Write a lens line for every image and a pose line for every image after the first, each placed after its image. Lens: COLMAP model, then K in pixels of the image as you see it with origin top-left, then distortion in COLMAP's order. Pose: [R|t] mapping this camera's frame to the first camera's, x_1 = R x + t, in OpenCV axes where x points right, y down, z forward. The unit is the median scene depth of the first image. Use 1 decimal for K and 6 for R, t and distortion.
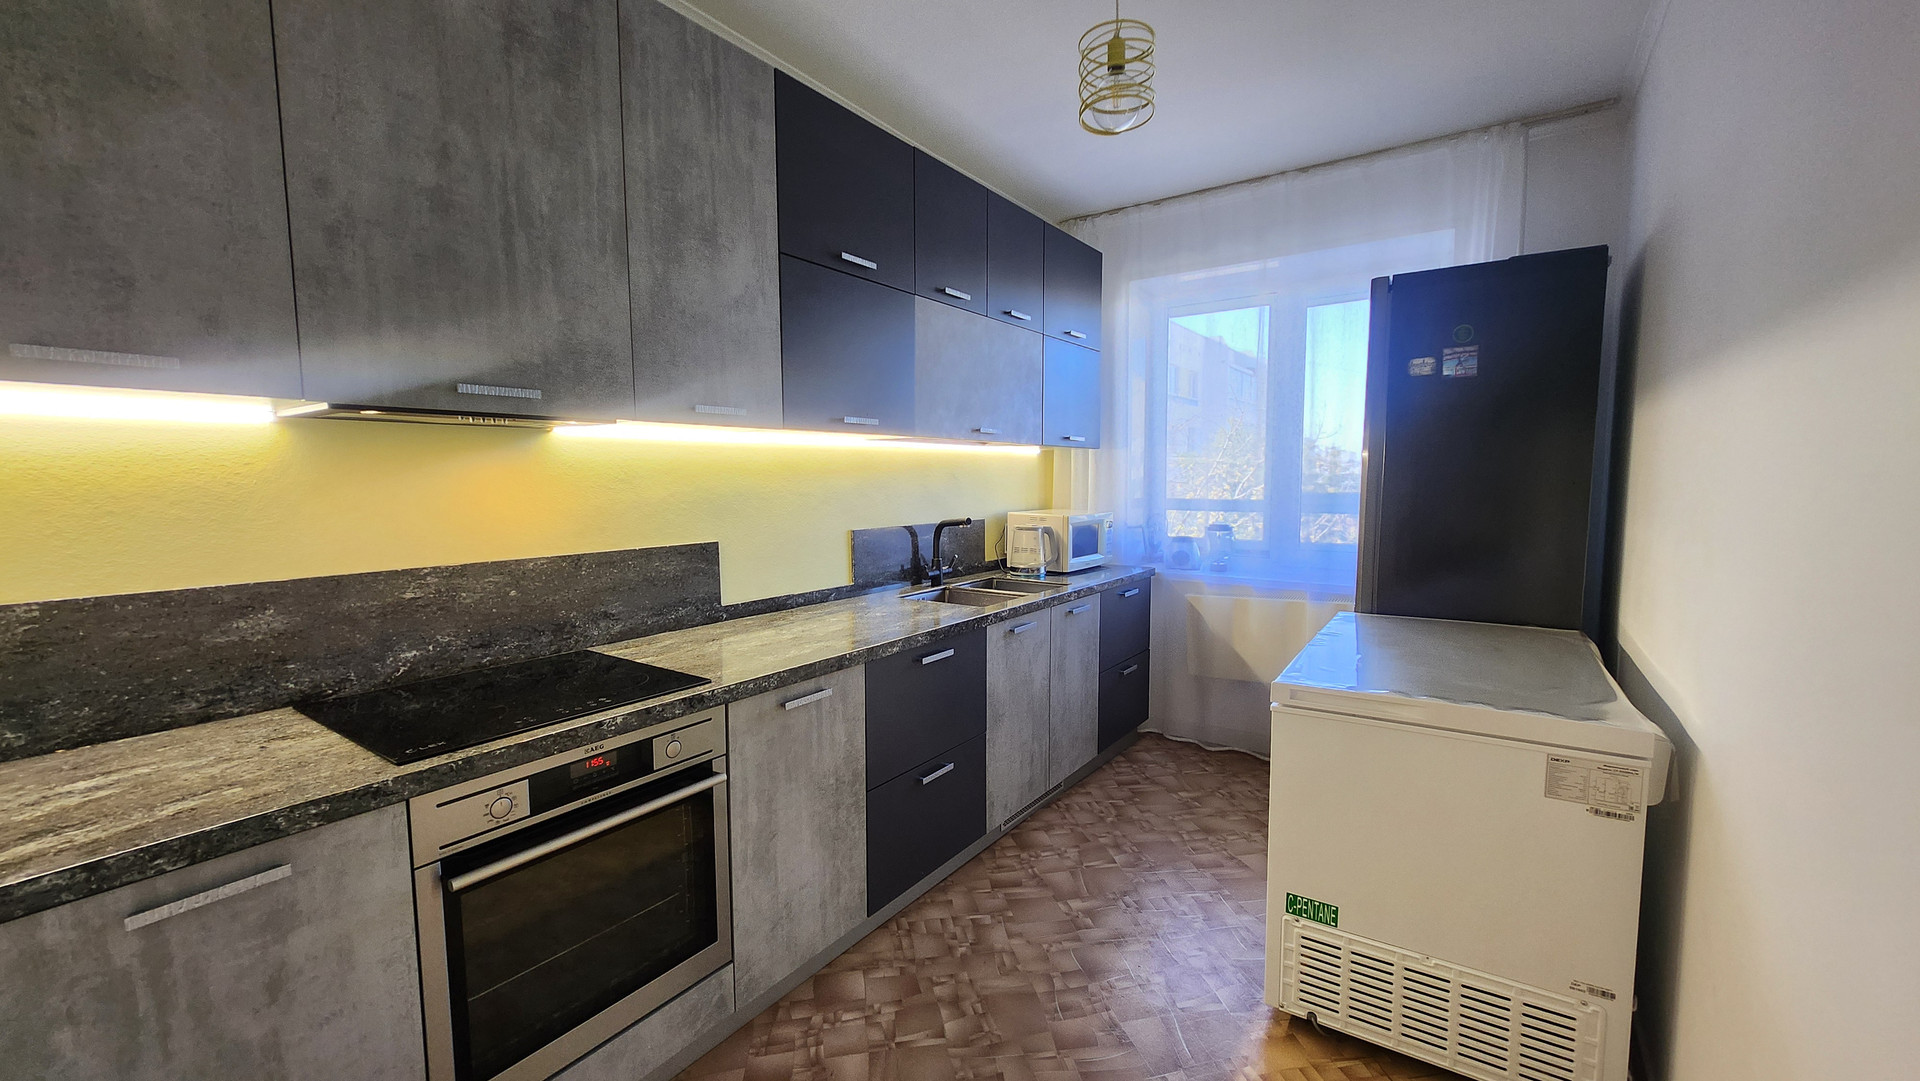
lens RADIAL K [[762.7, 0, 969.4], [0, 762.7, 558.5], [0, 0, 1]] dist [0.001072, 0.001990]
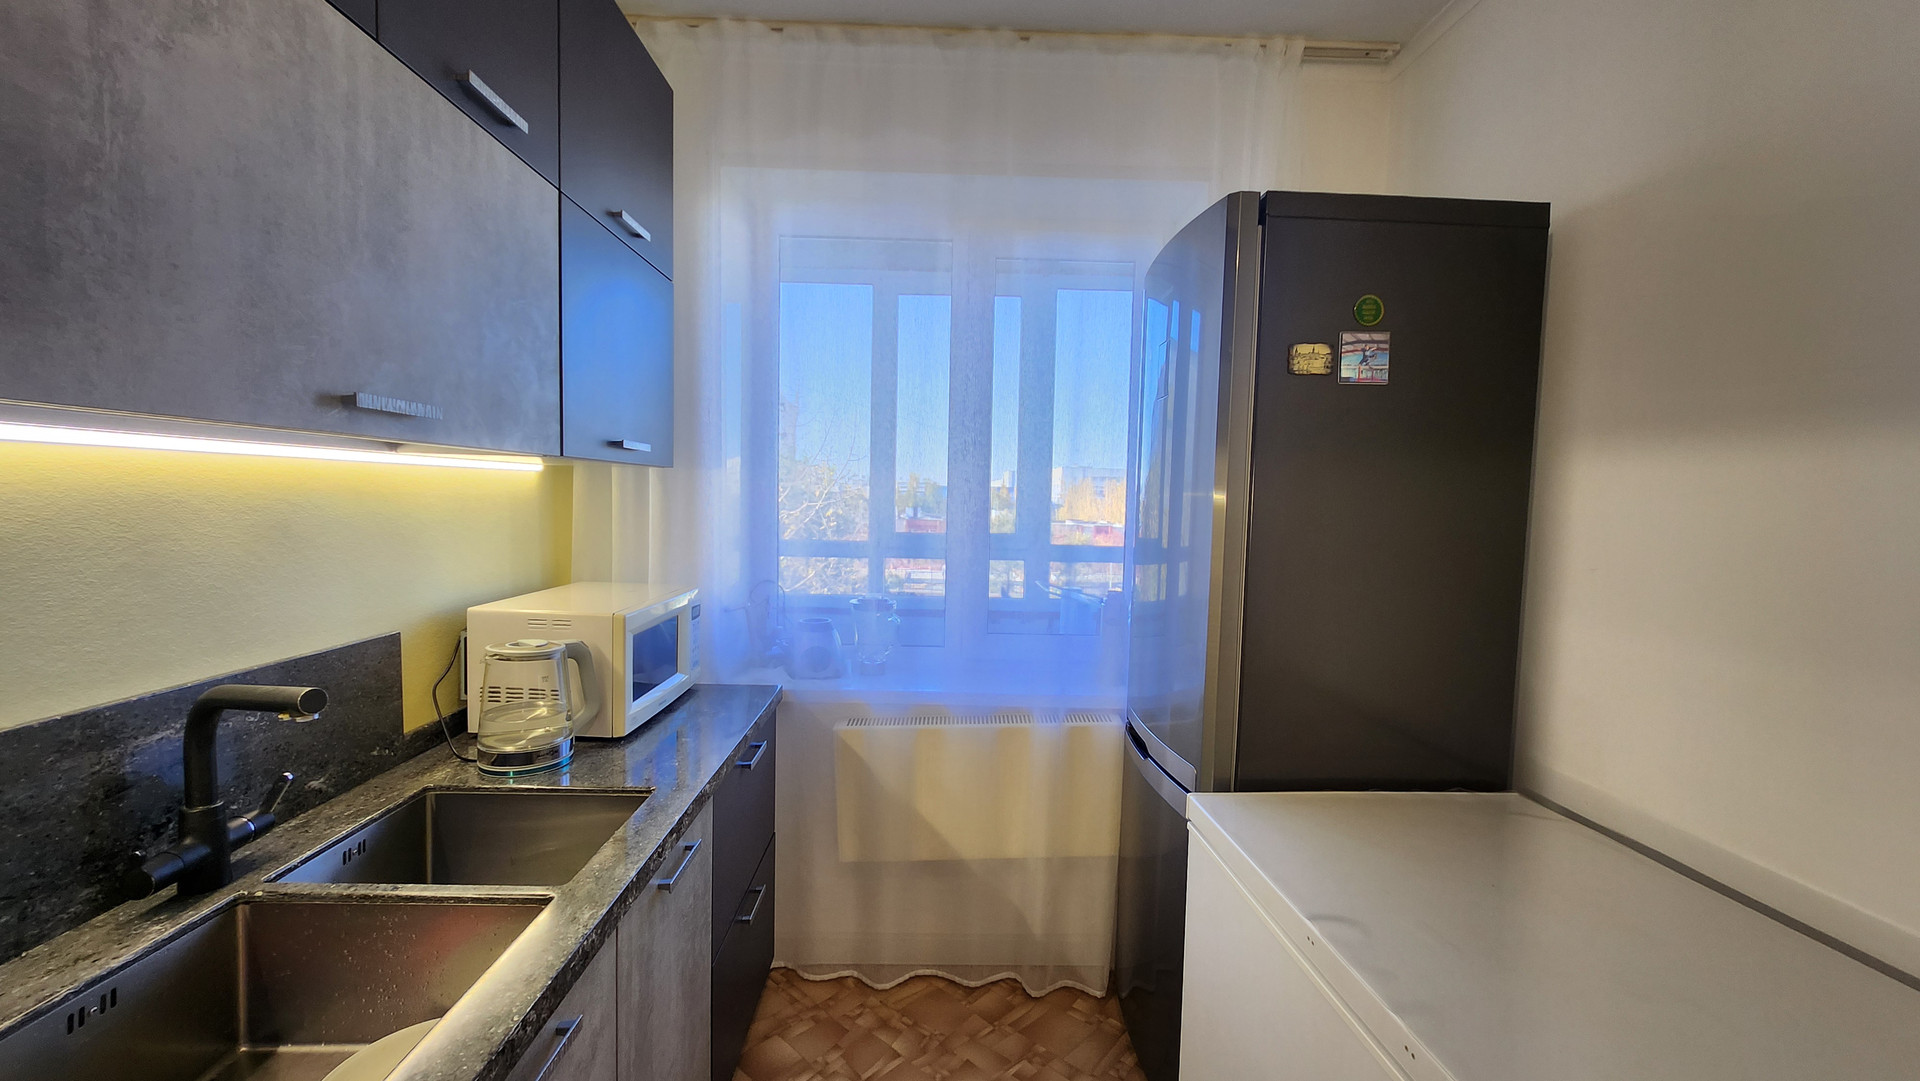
lens RADIAL K [[762.7, 0, 963.5], [0, 762.7, 549.7], [0, 0, 1]] dist [0.001072, 0.001990]
pose [[0.817224, -0.014032, 0.576150, 0.031150], [0.034266, 0.999118, -0.024270, -0.072547], [-0.575301, 0.039576, 0.816984, 0.477283]]
